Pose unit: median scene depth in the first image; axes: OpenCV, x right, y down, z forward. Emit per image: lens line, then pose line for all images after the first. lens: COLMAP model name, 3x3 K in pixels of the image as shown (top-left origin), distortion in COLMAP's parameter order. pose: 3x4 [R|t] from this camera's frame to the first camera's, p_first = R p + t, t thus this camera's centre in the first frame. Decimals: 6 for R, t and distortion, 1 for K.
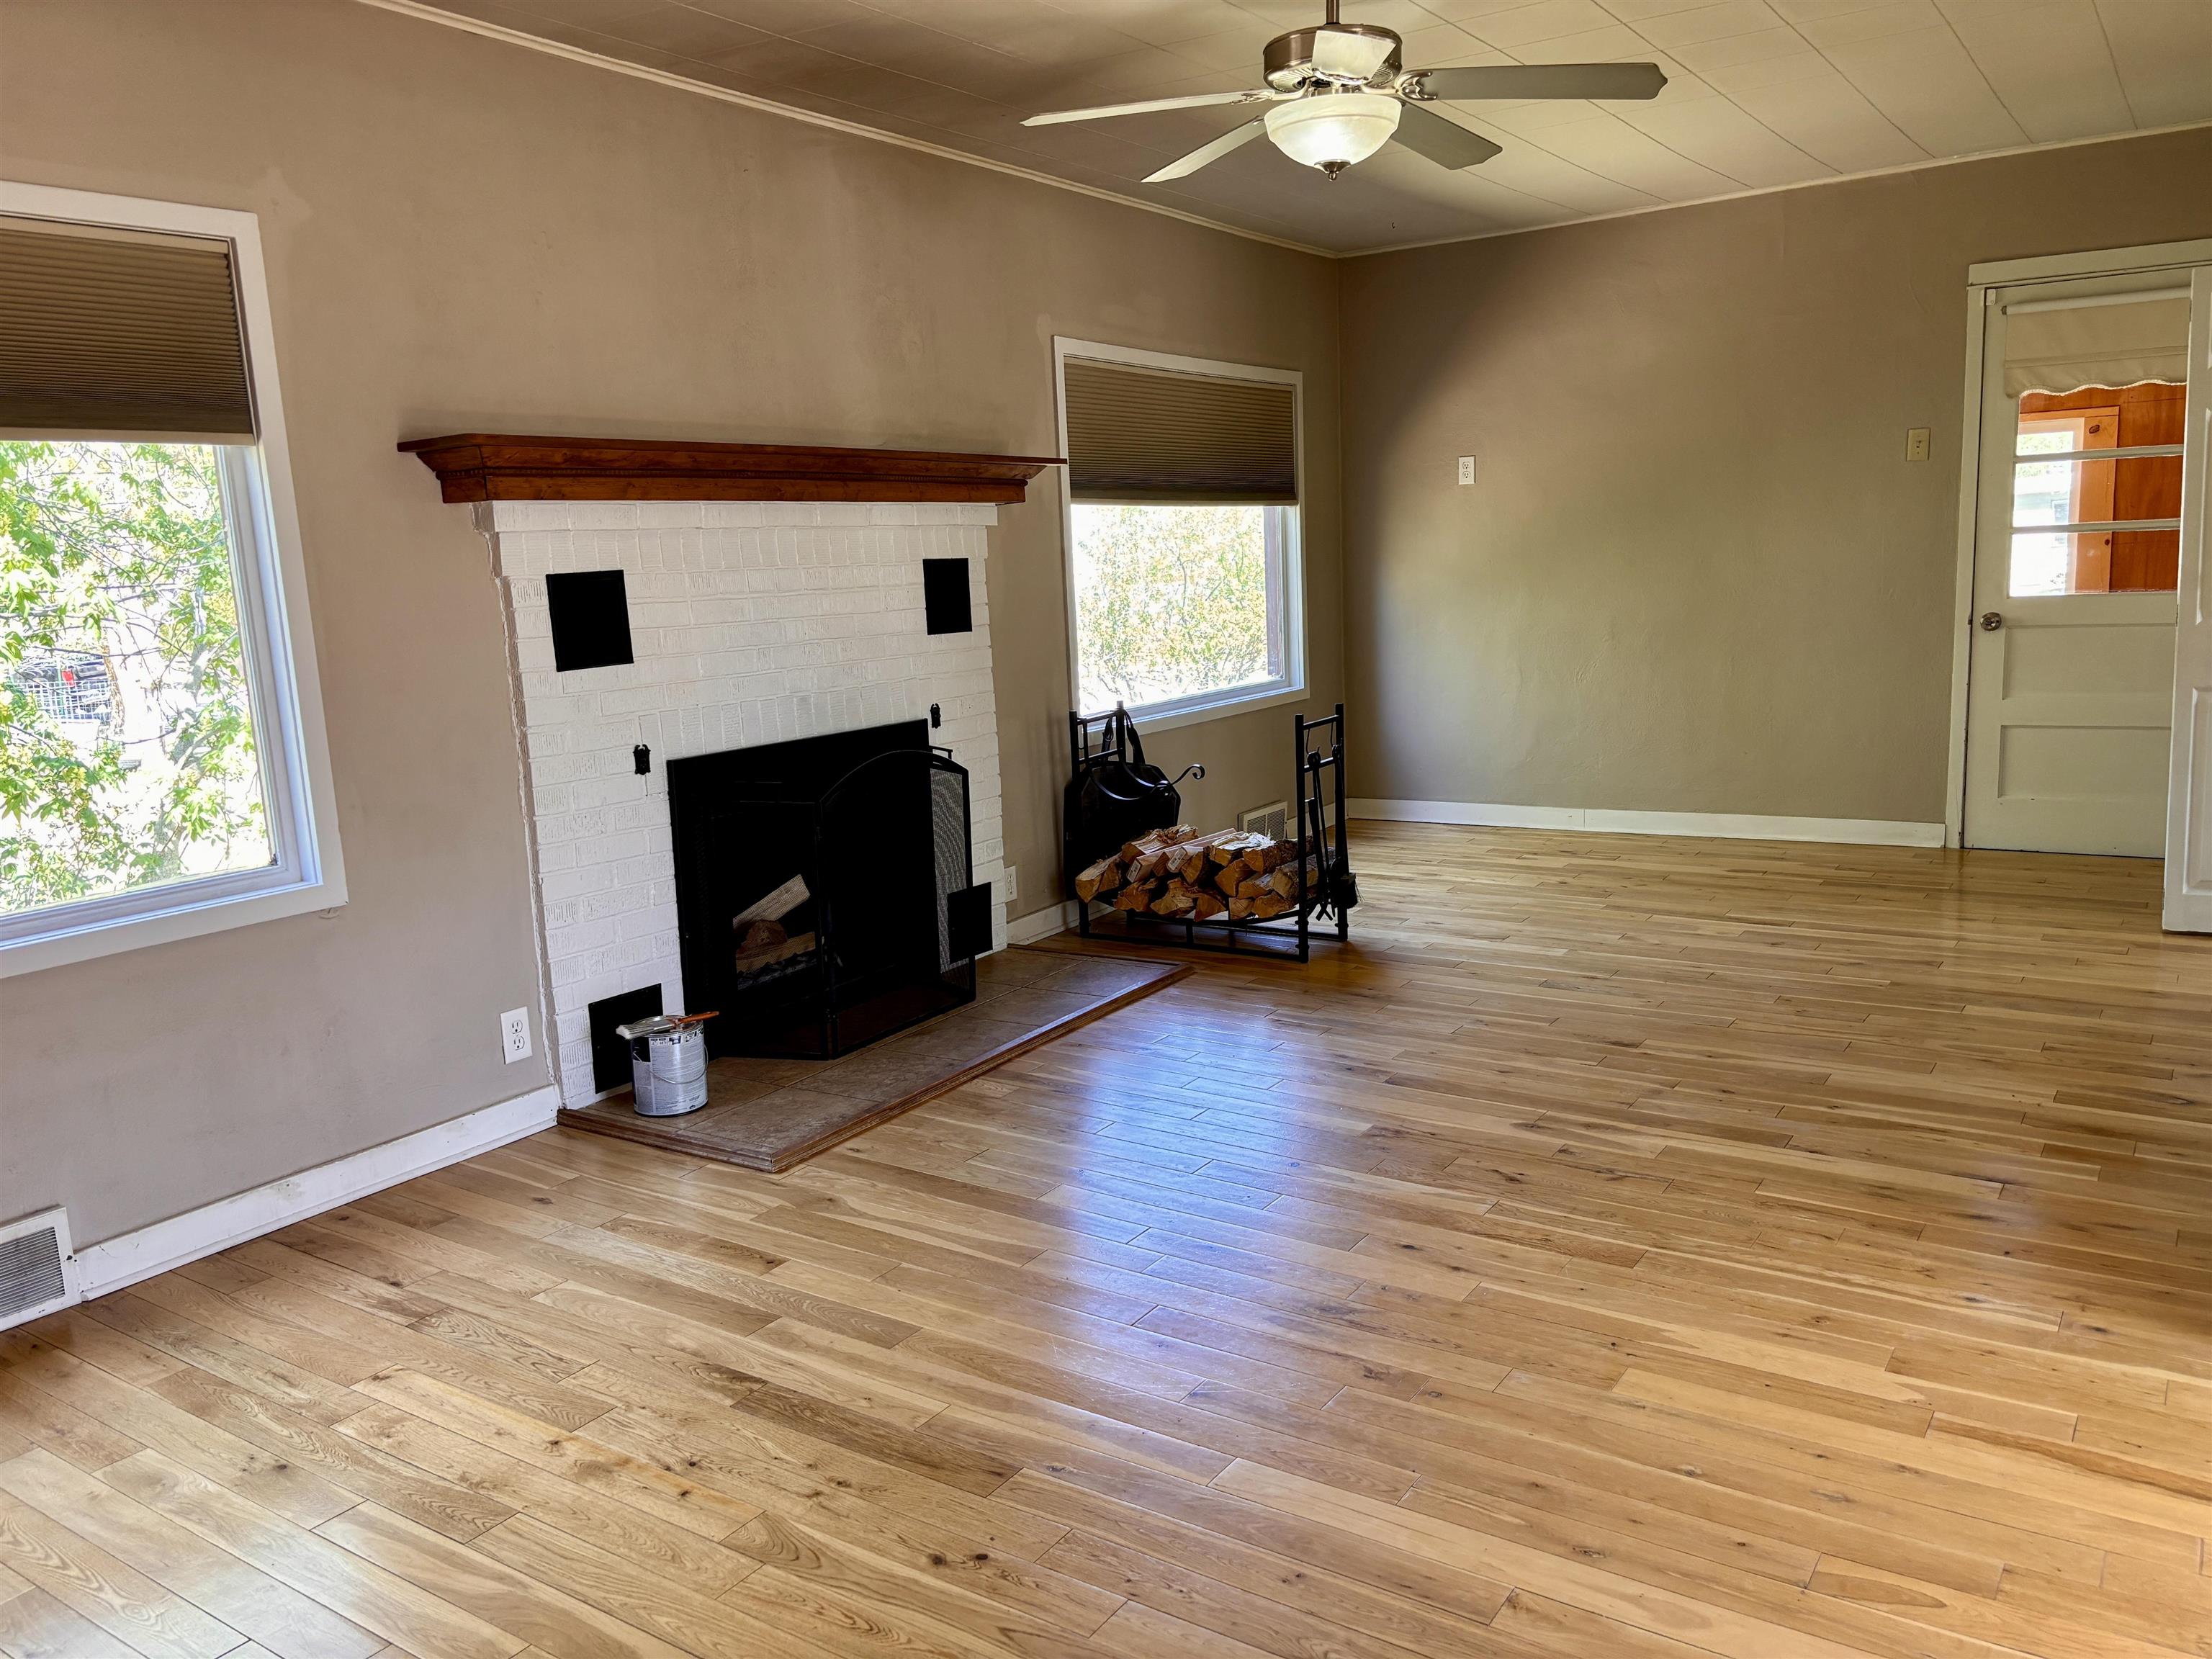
lens RADIAL K [[1648.7, 0, 1149.1], [0, 1648.7, 831.9], [0, 0, 1]] dist [0.082322, -0.147766]
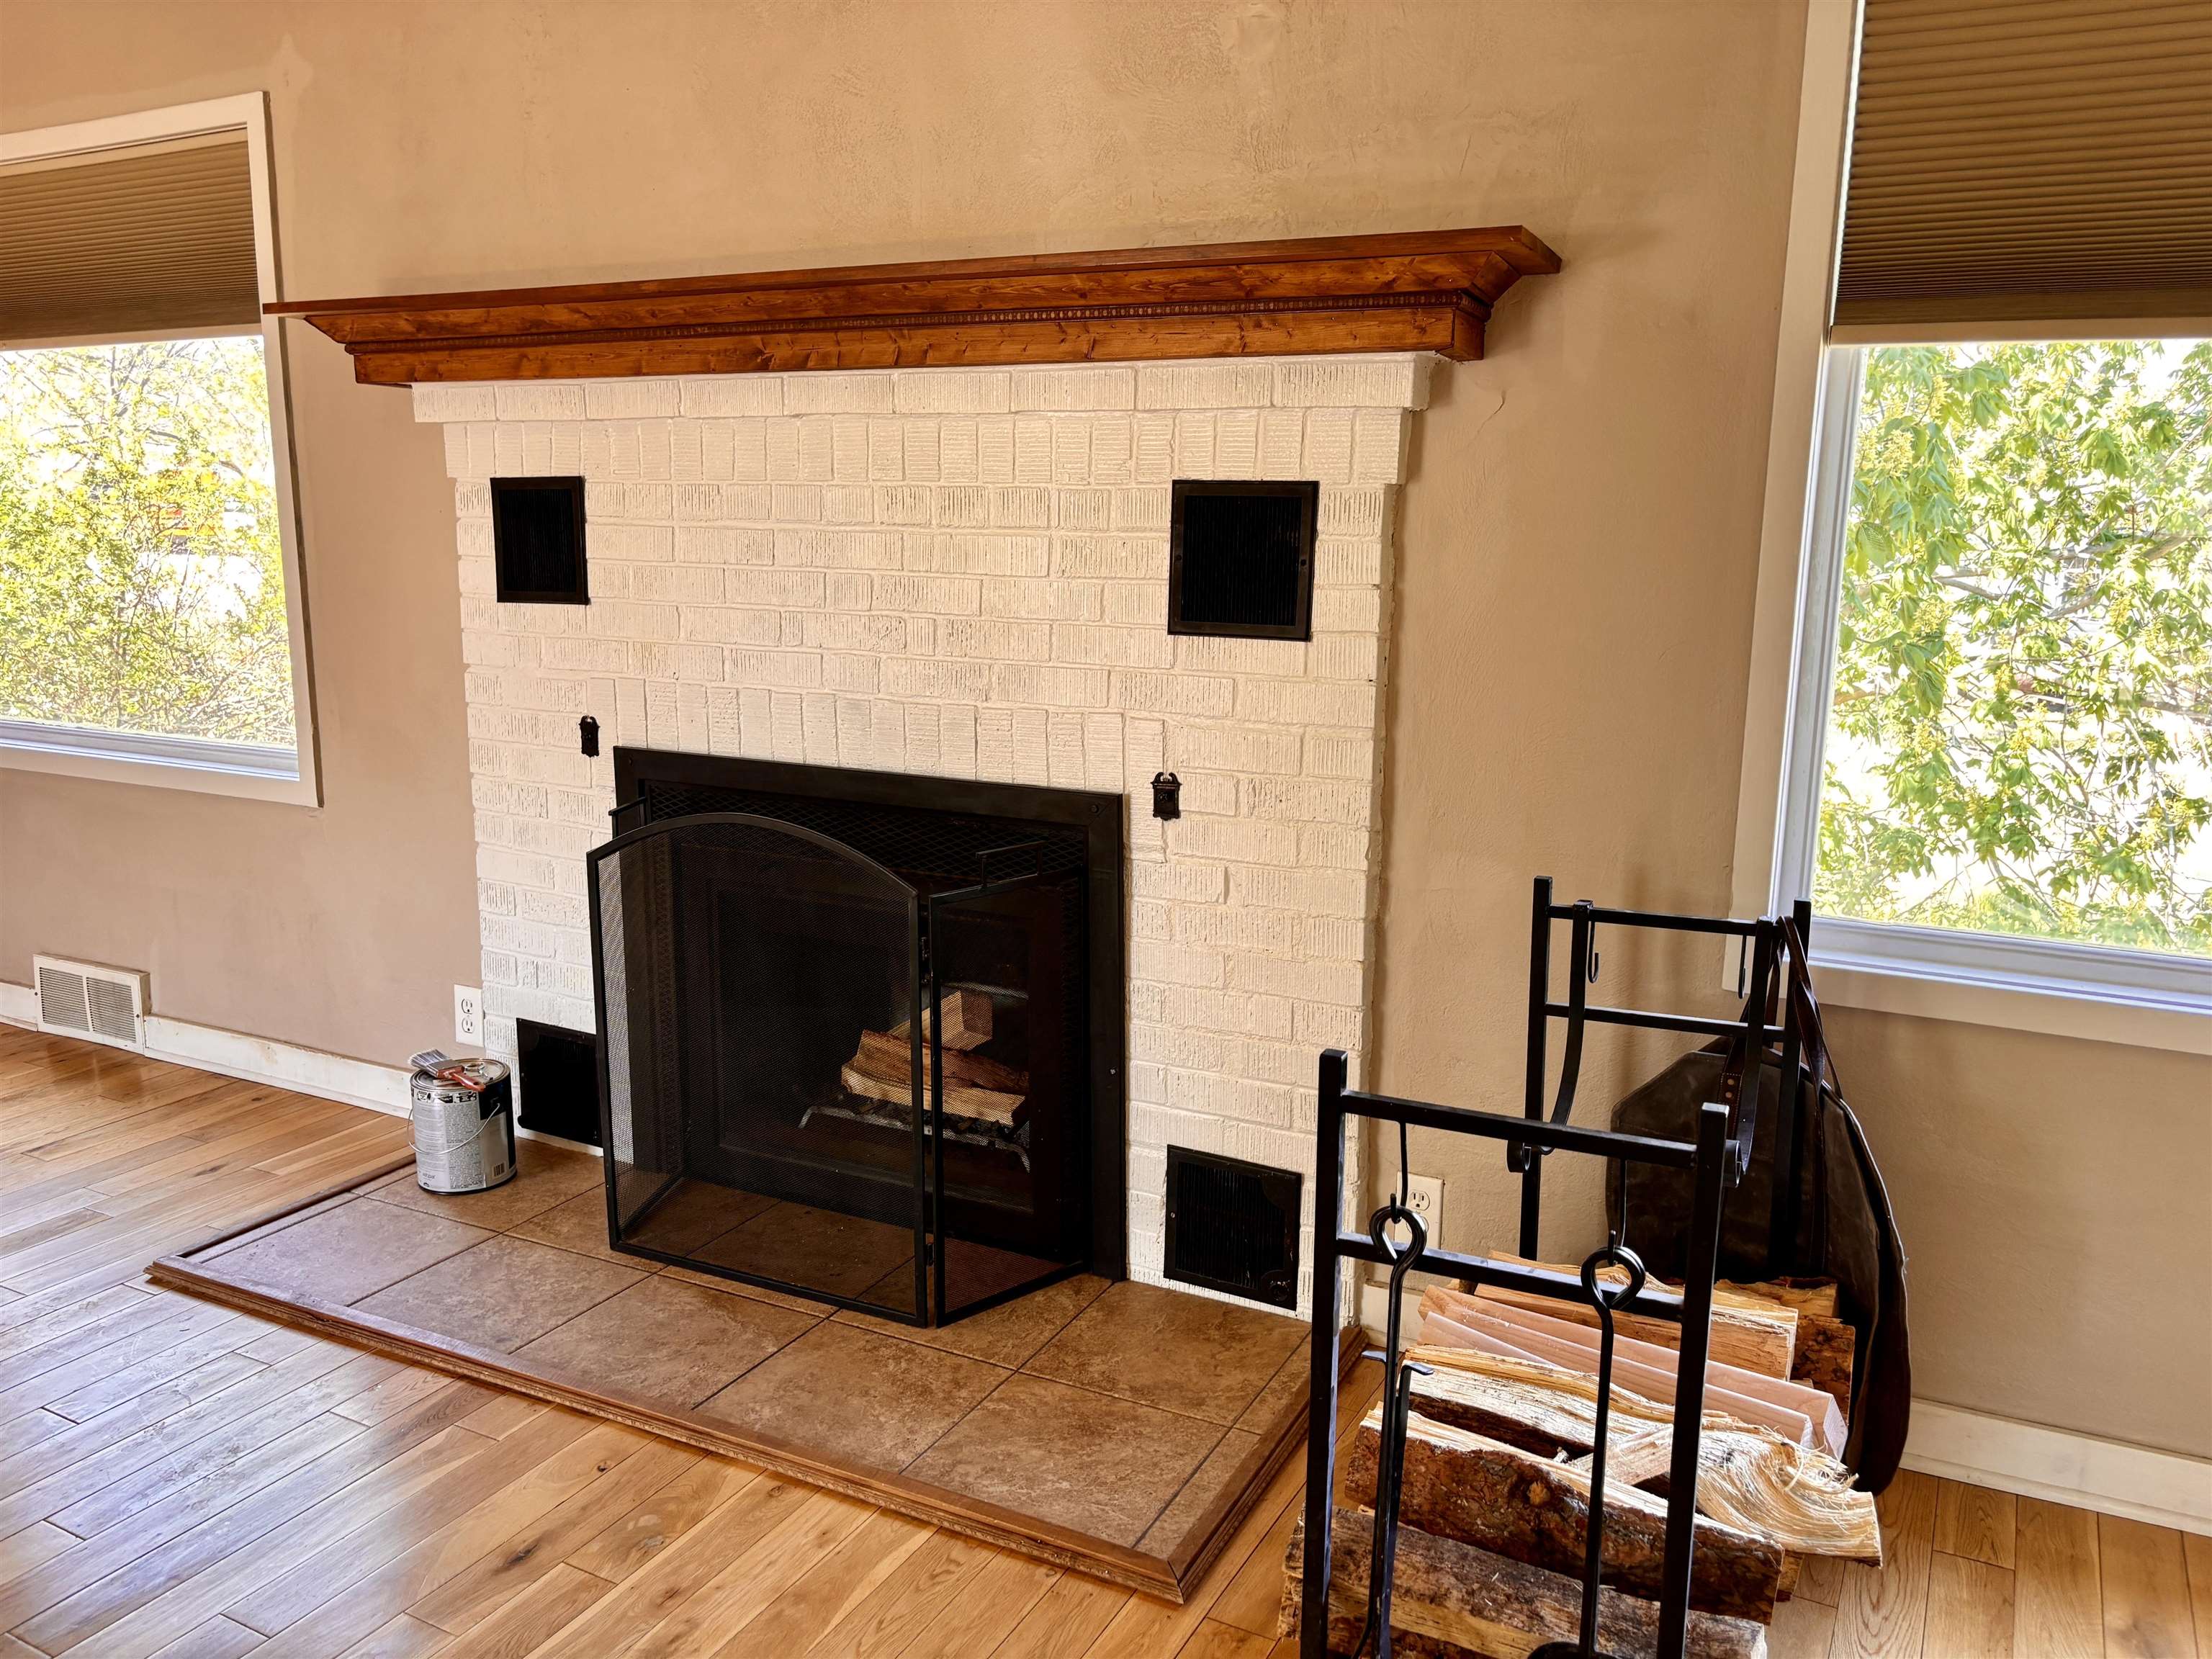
lens RADIAL K [[1695.8, 0, 1106.0], [0, 1695.8, 829.5], [0, 0, 1]] dist [0.085389, -0.127961]
pose [[0.079572, 0.222479, -0.971685, 0.475766], [-0.182876, 0.961490, 0.205169, -0.208365], [0.979911, 0.161372, 0.117193, 1.182618]]
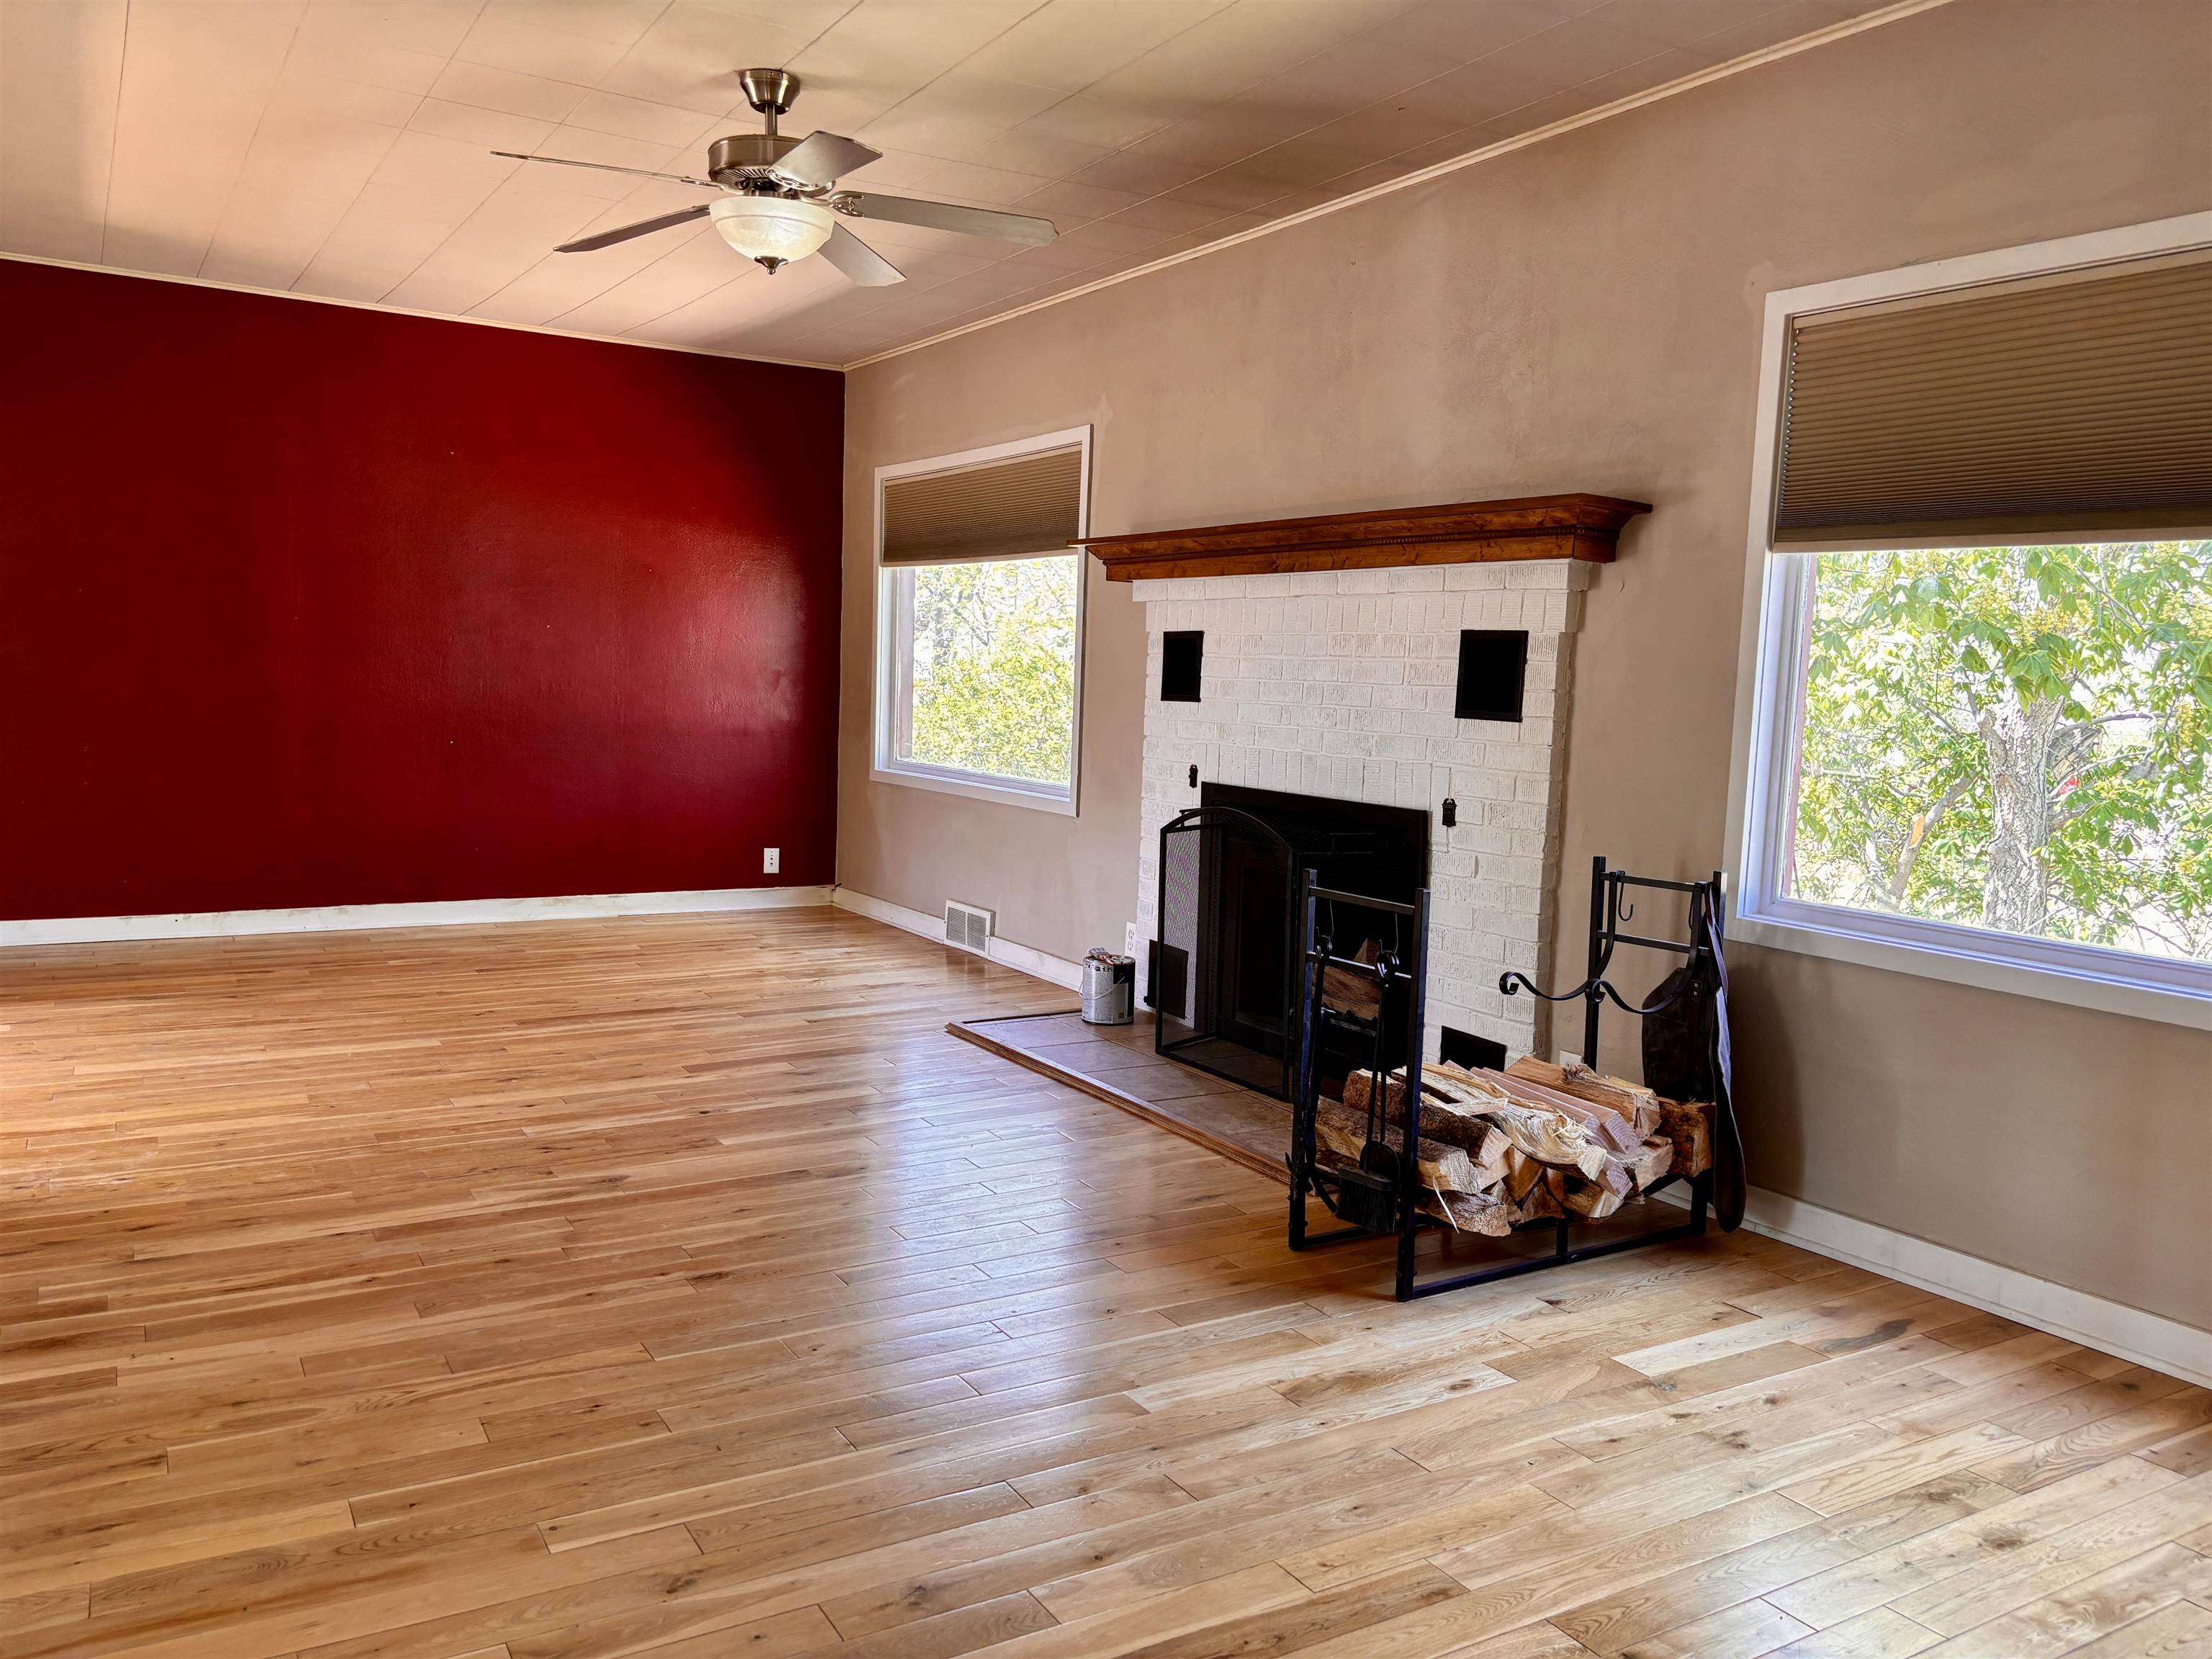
lens RADIAL K [[1695.8, 0, 1106.0], [0, 1695.8, 829.5], [0, 0, 1]] dist [0.085389, -0.127961]
pose [[-0.448200, 0.109771, -0.887168, 0.936063], [-0.167426, 0.964562, 0.203931, -0.270792], [0.878115, 0.239937, -0.413938, 1.550288]]
